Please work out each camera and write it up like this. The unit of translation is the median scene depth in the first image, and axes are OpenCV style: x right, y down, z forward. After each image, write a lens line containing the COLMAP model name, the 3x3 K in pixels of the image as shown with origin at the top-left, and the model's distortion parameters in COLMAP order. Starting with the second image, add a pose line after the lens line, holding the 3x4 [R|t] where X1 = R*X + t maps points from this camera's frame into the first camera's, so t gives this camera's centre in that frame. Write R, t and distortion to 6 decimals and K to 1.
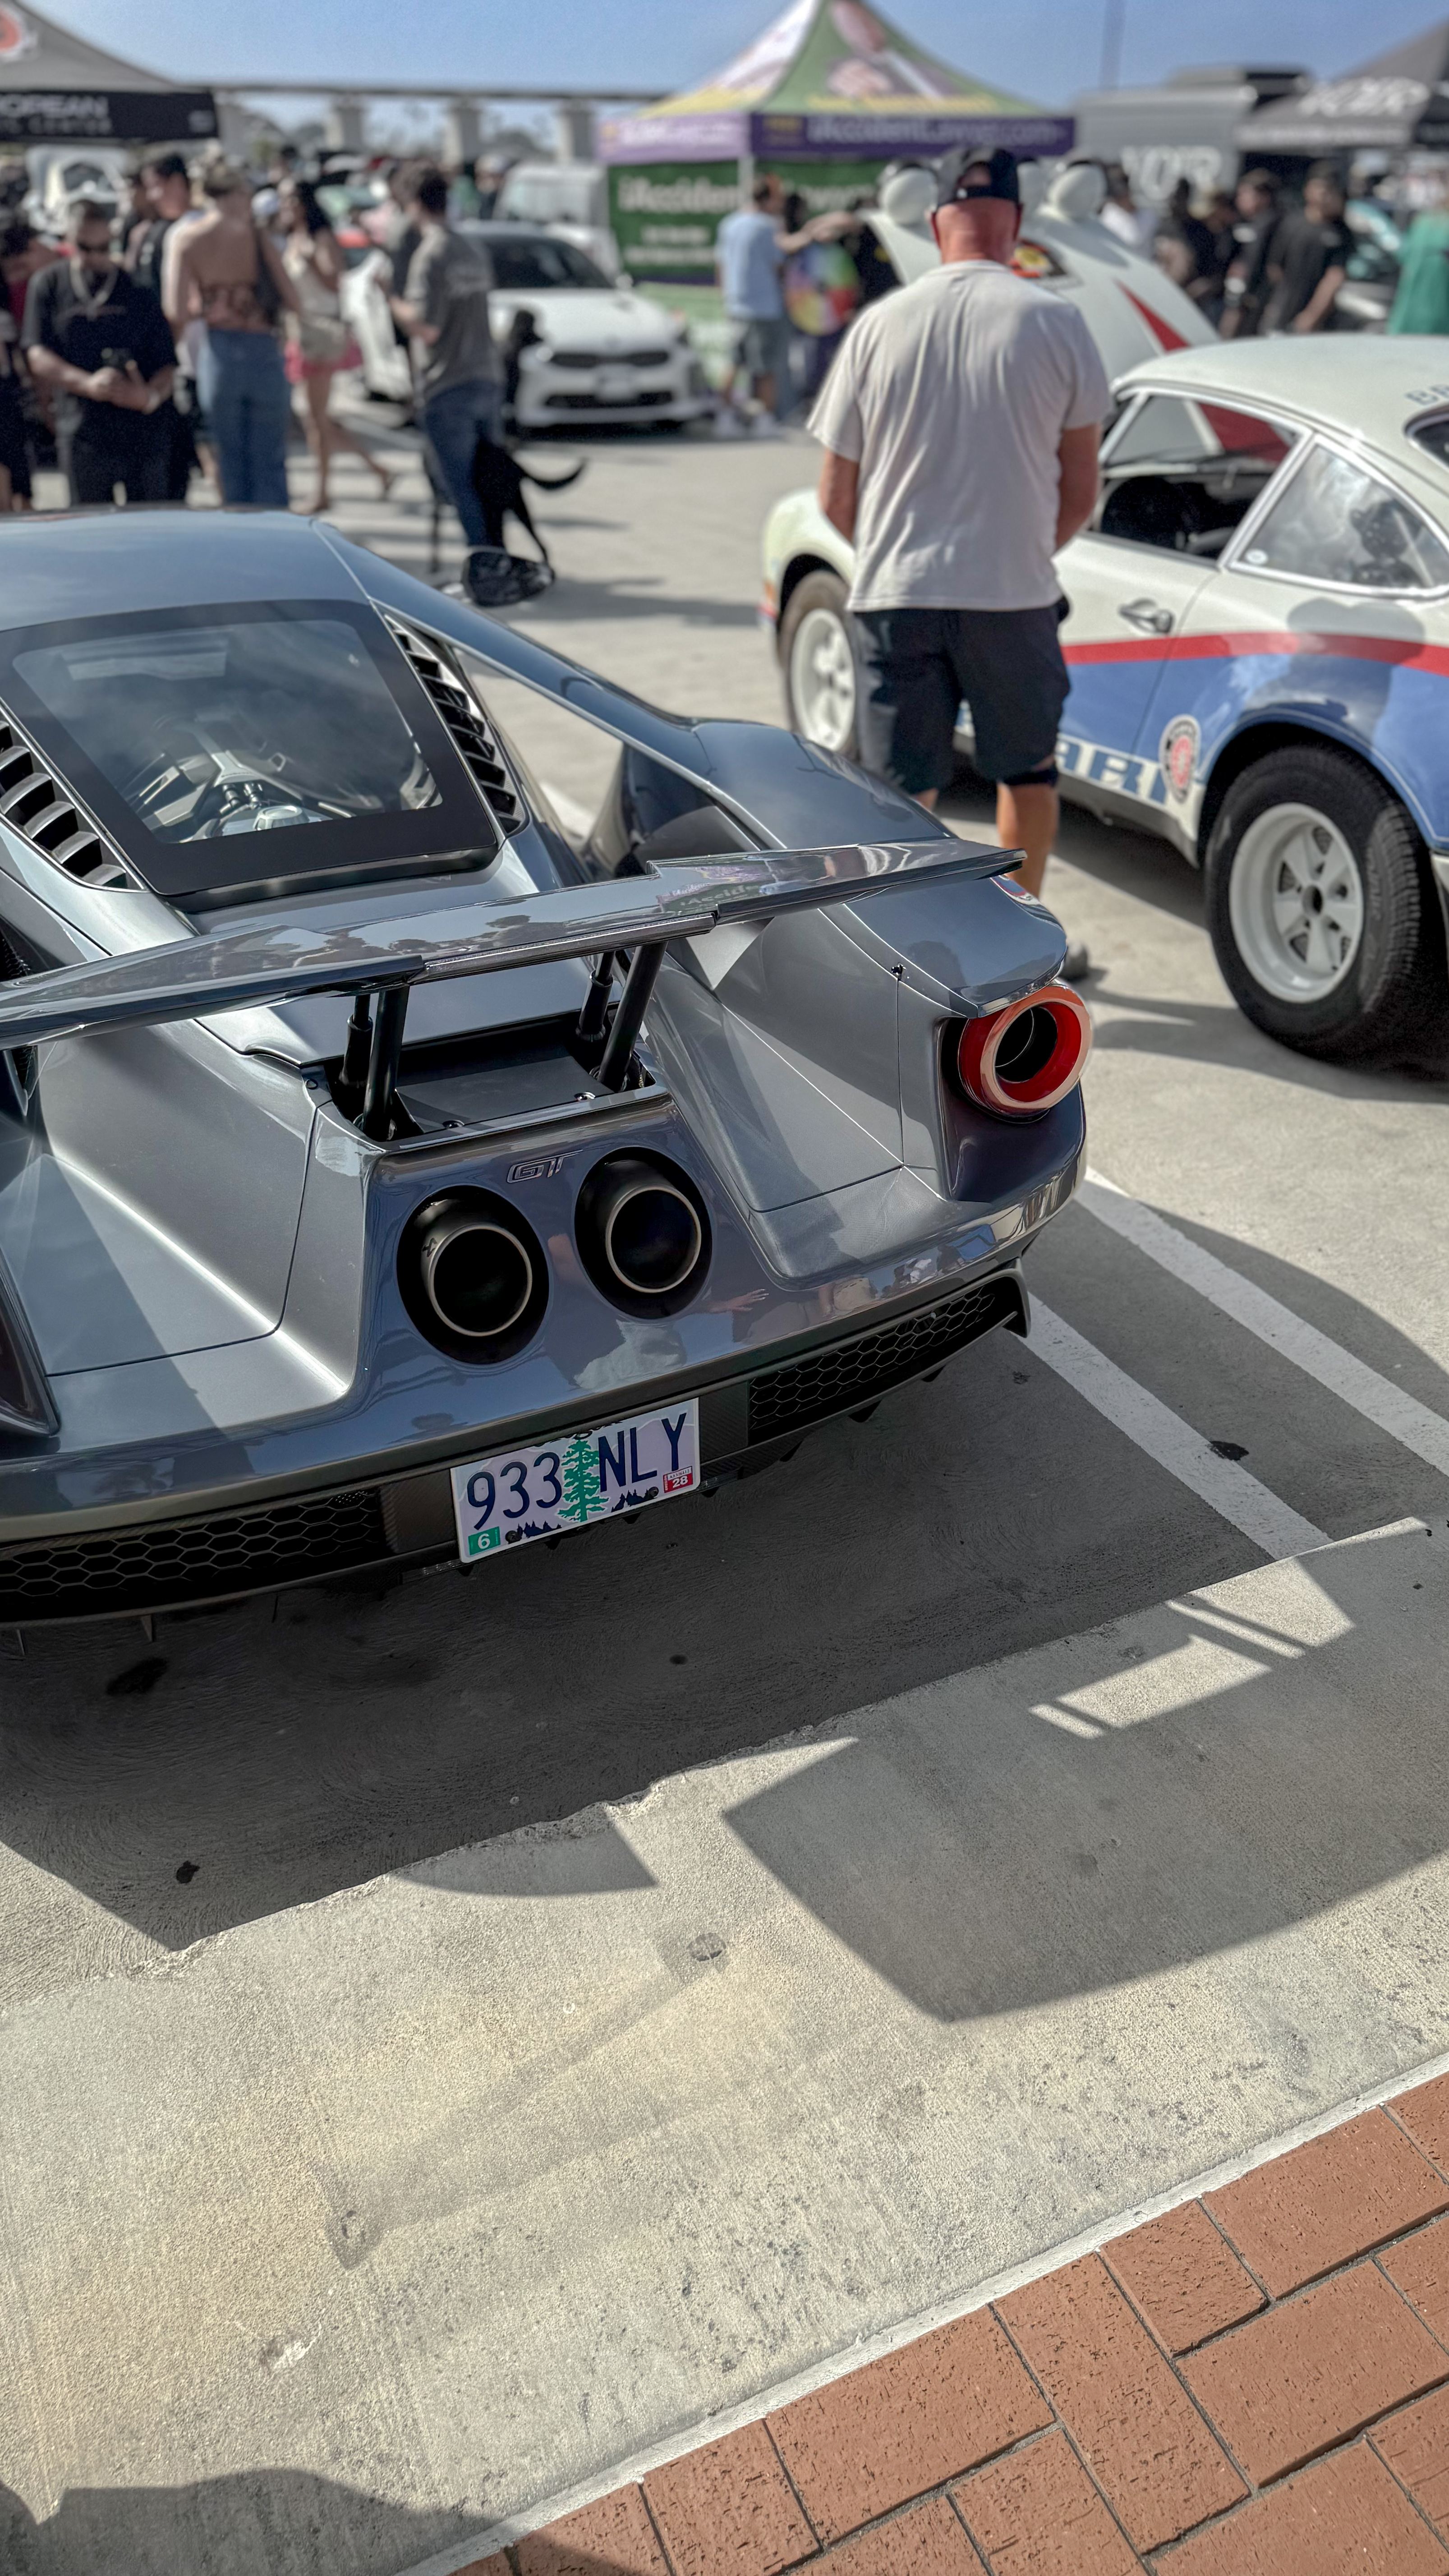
lens RADIAL K [[1747.4, 0, 724.5], [0, 1747.4, 1288.0], [0, 0, 1]] dist [0.012390, 0.004677]
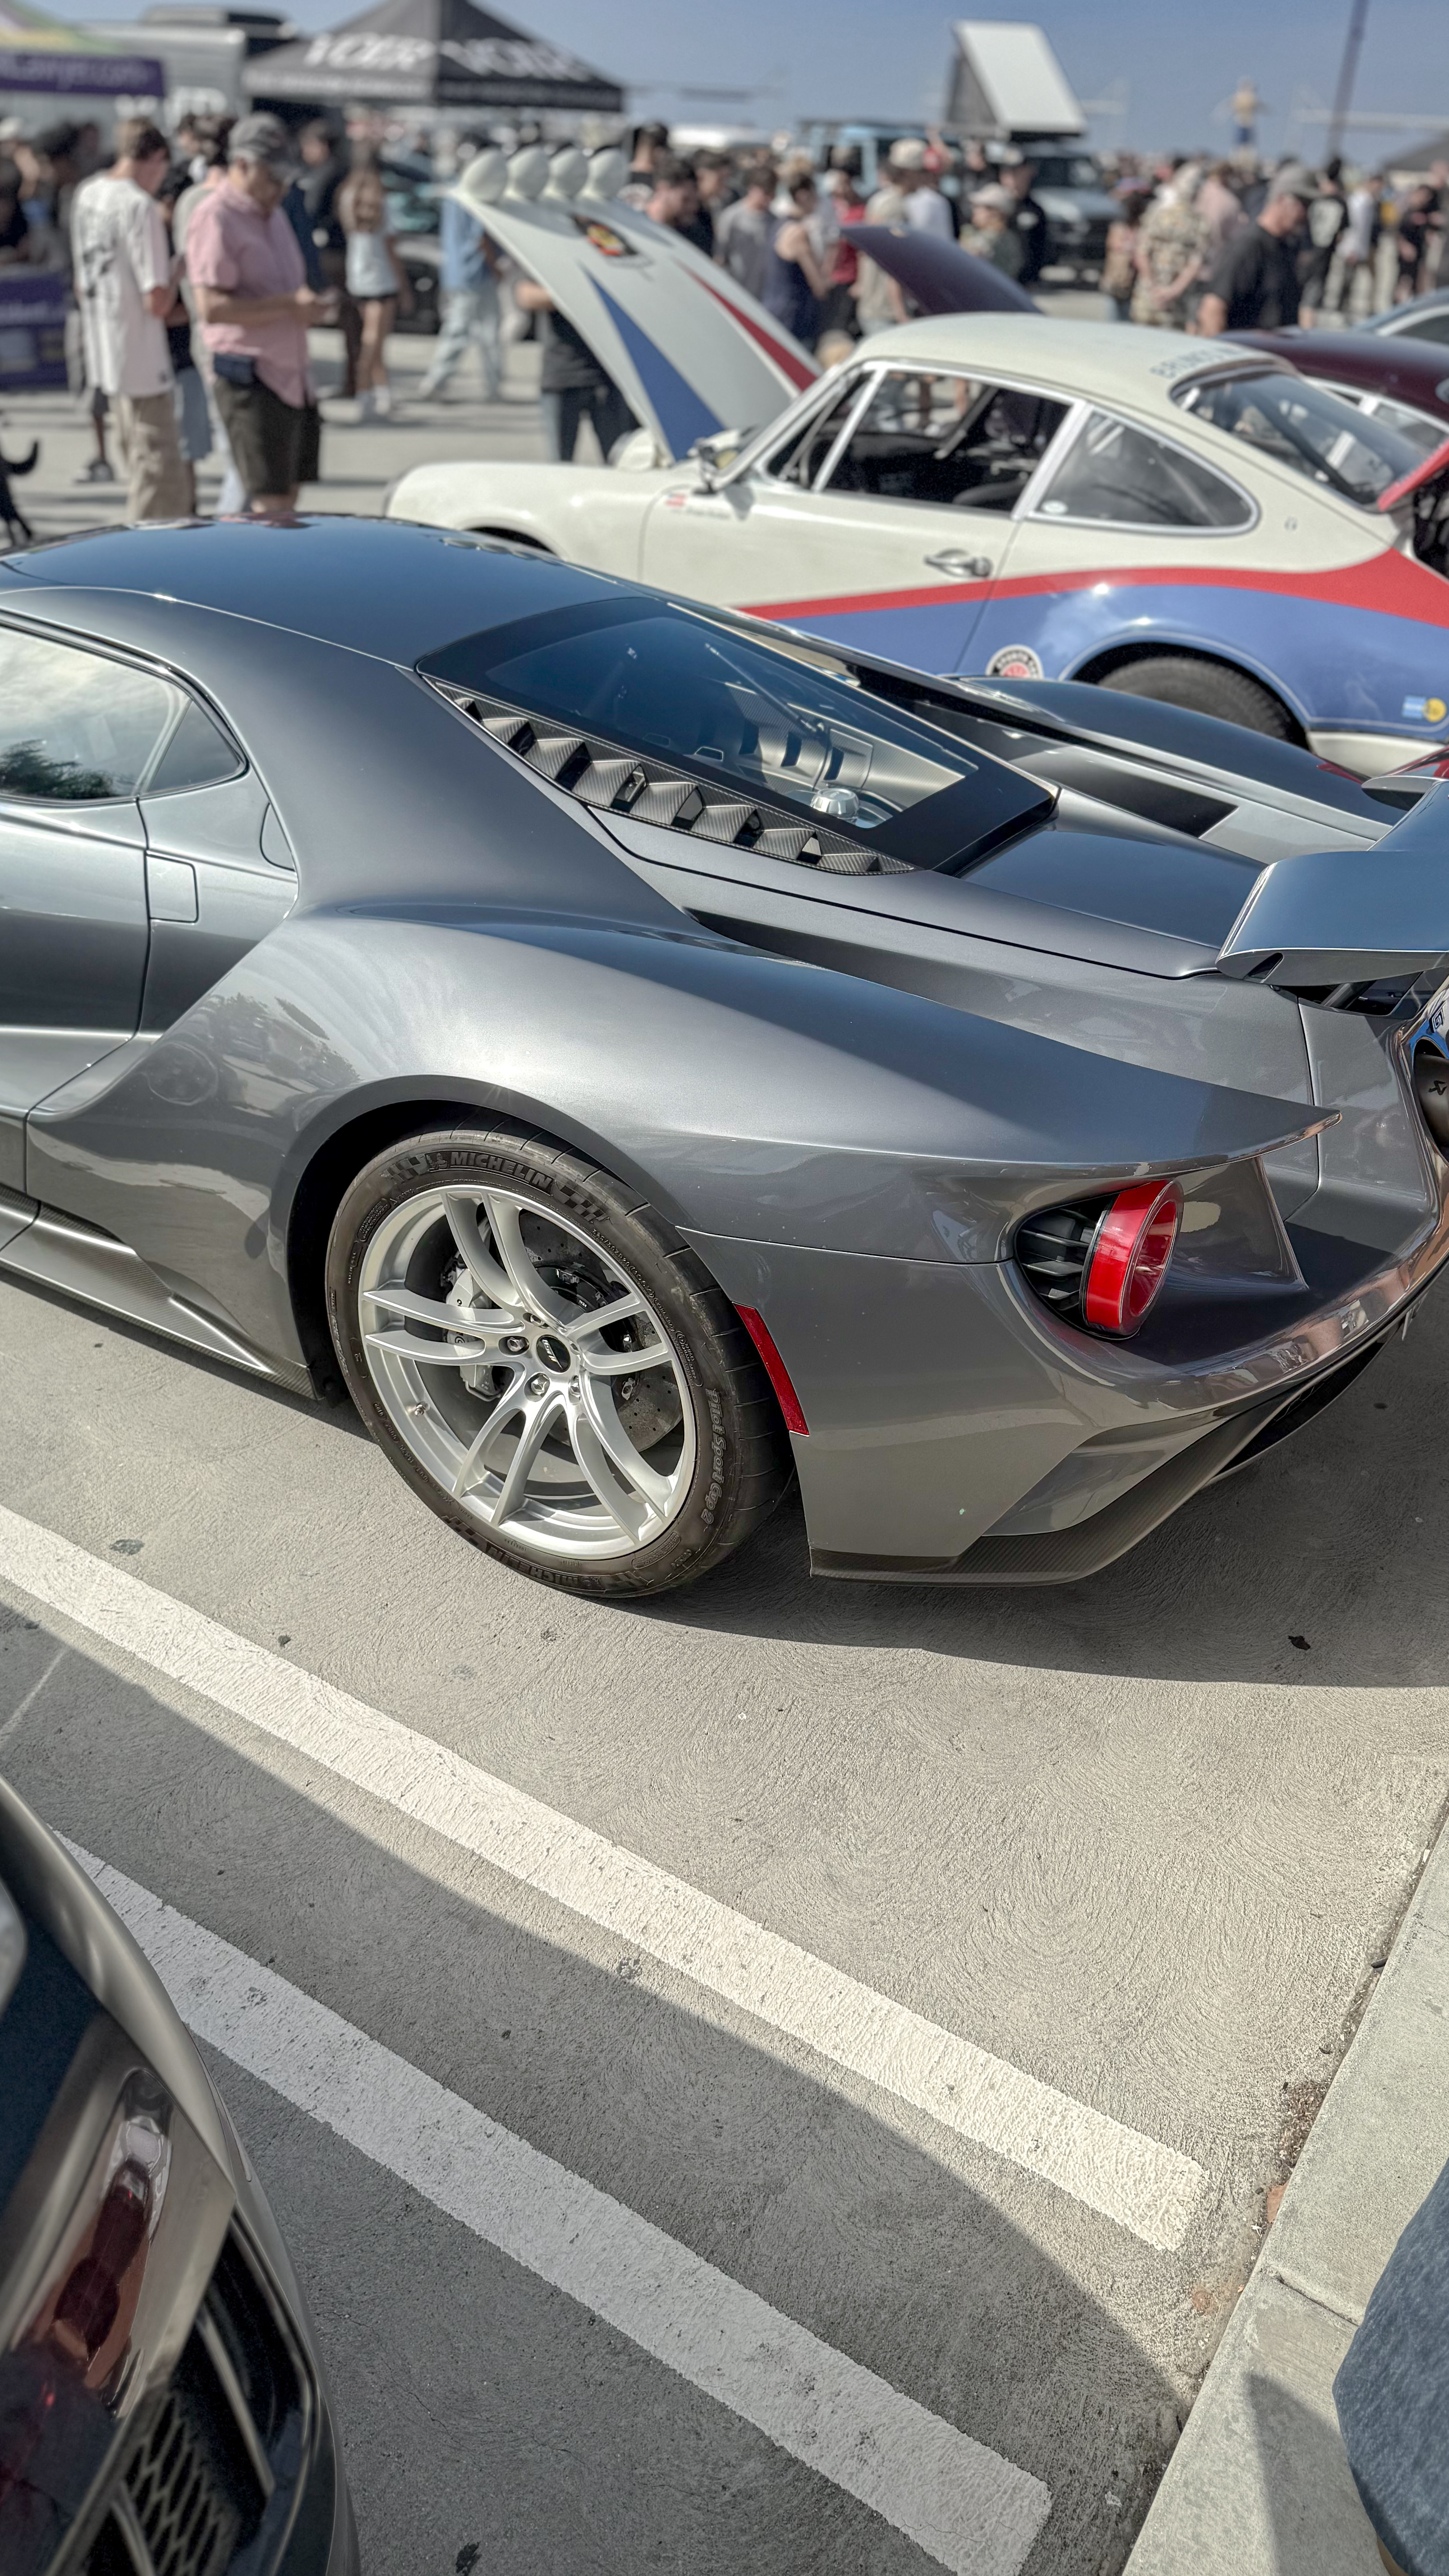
lens RADIAL K [[1747.4, 0, 724.5], [0, 1747.4, 1288.0], [0, 0, 1]] dist [0.012390, 0.004677]
pose [[0.874424, -0.242778, 0.420050, -0.474857], [0.232334, 0.969603, 0.076752, -0.039337], [-0.425916, 0.030479, 0.904249, 0.025190]]
